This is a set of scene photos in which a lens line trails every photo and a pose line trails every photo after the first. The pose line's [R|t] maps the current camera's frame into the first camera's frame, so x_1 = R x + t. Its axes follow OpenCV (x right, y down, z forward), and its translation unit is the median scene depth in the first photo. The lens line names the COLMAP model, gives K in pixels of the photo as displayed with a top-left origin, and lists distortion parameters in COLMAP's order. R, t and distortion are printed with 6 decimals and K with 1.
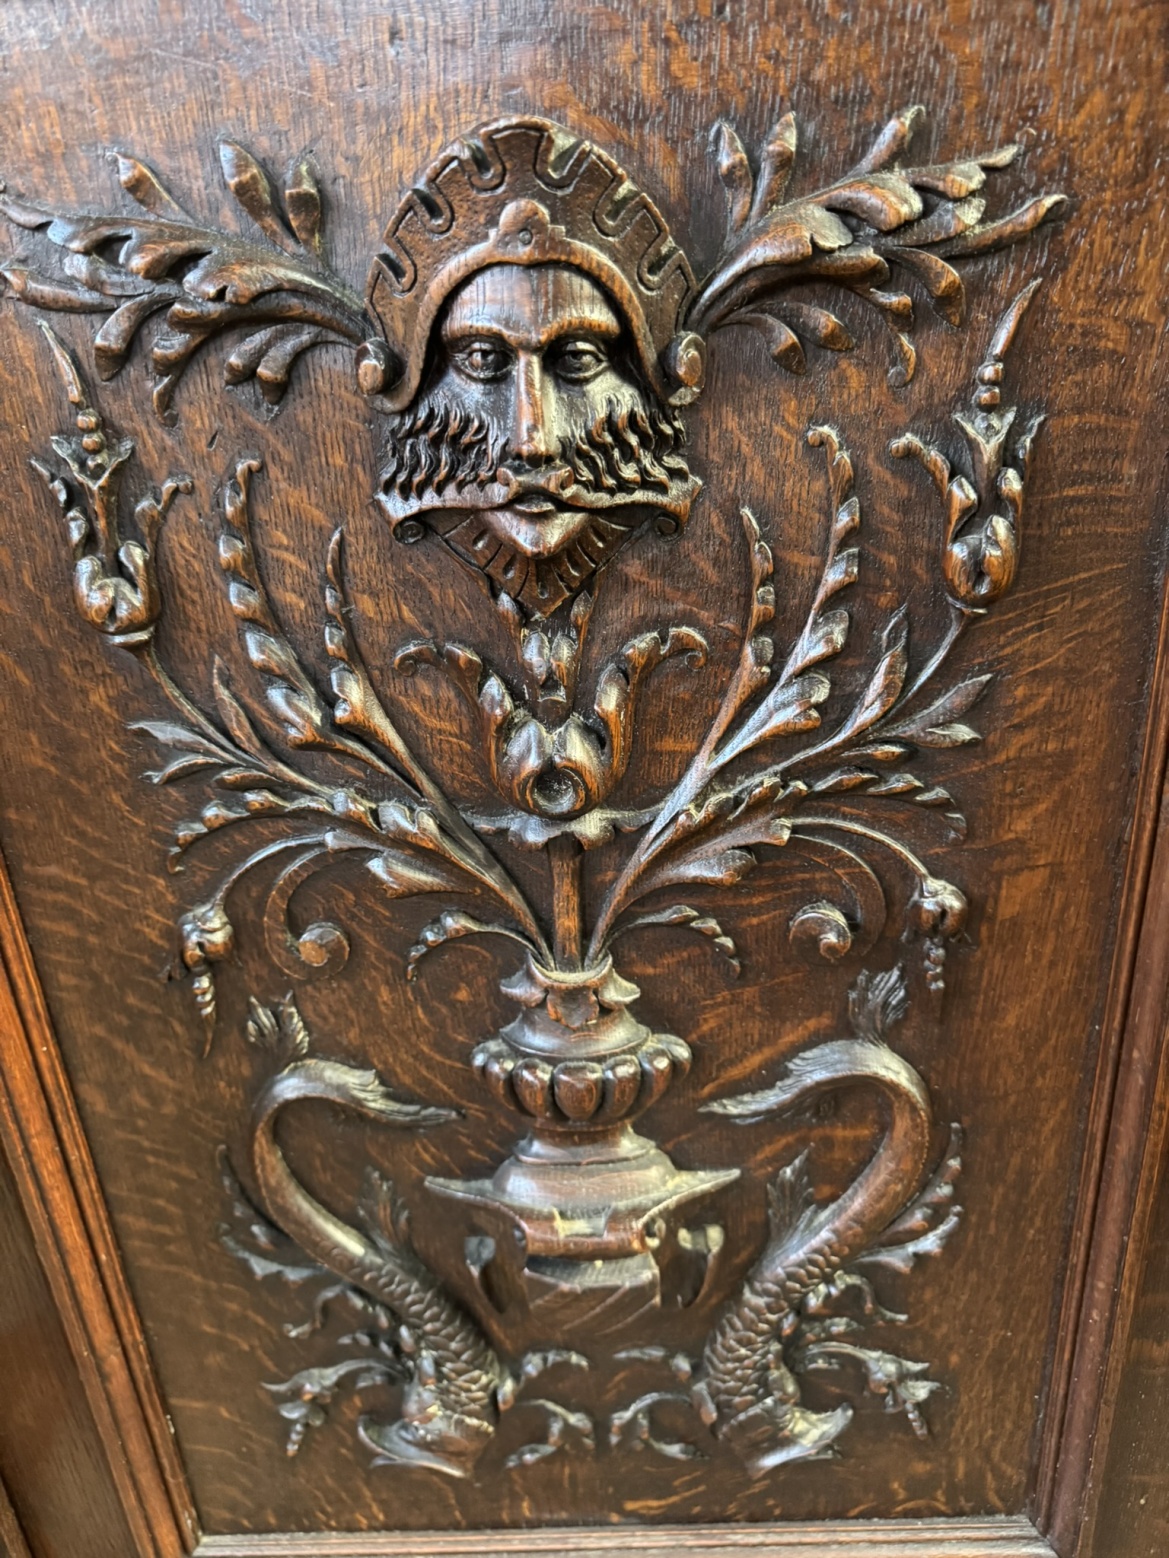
lens RADIAL K [[1100.2, 0, 584.5], [0, 1100.2, 779.0], [0, 0, 1]] dist [0.016272, -0.033031]
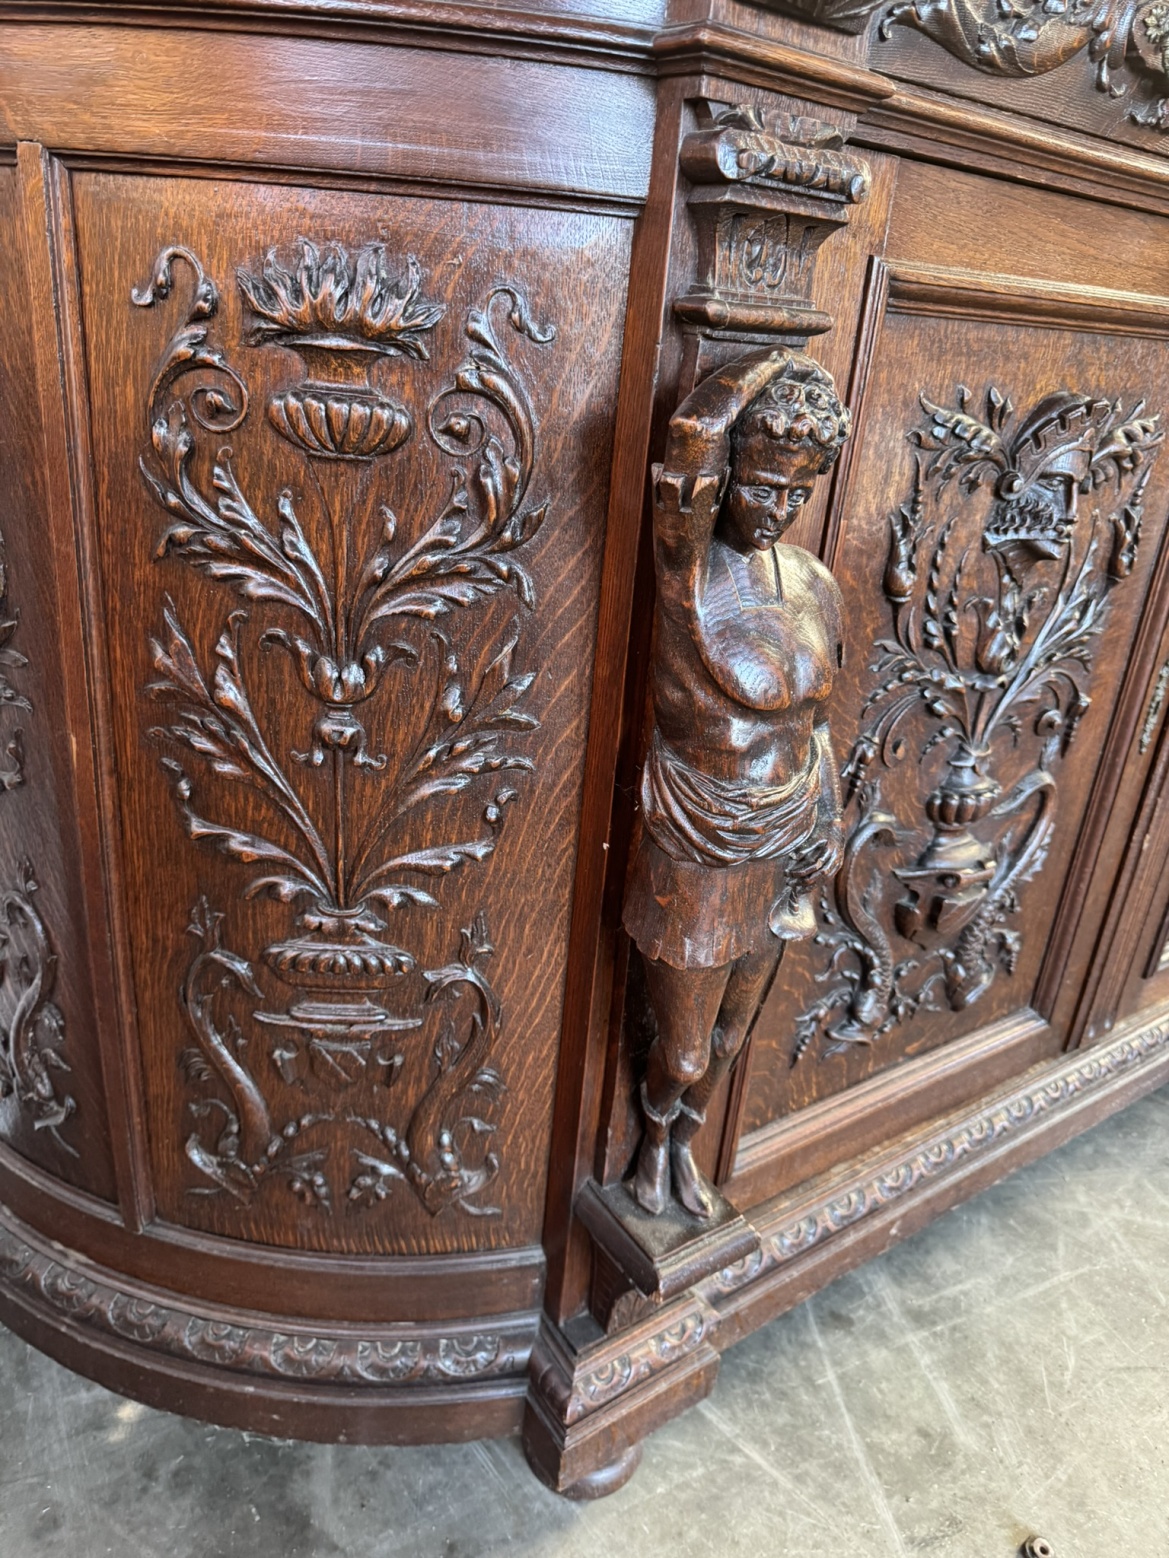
lens RADIAL K [[1100.2, 0, 584.5], [0, 1100.2, 779.0], [0, 0, 1]] dist [0.016272, -0.033031]
pose [[0.799978, -0.113659, 0.589166, -2.270777], [0.094041, 0.993511, 0.063973, 0.023611], [-0.592614, 0.004229, 0.805475, -0.344669]]
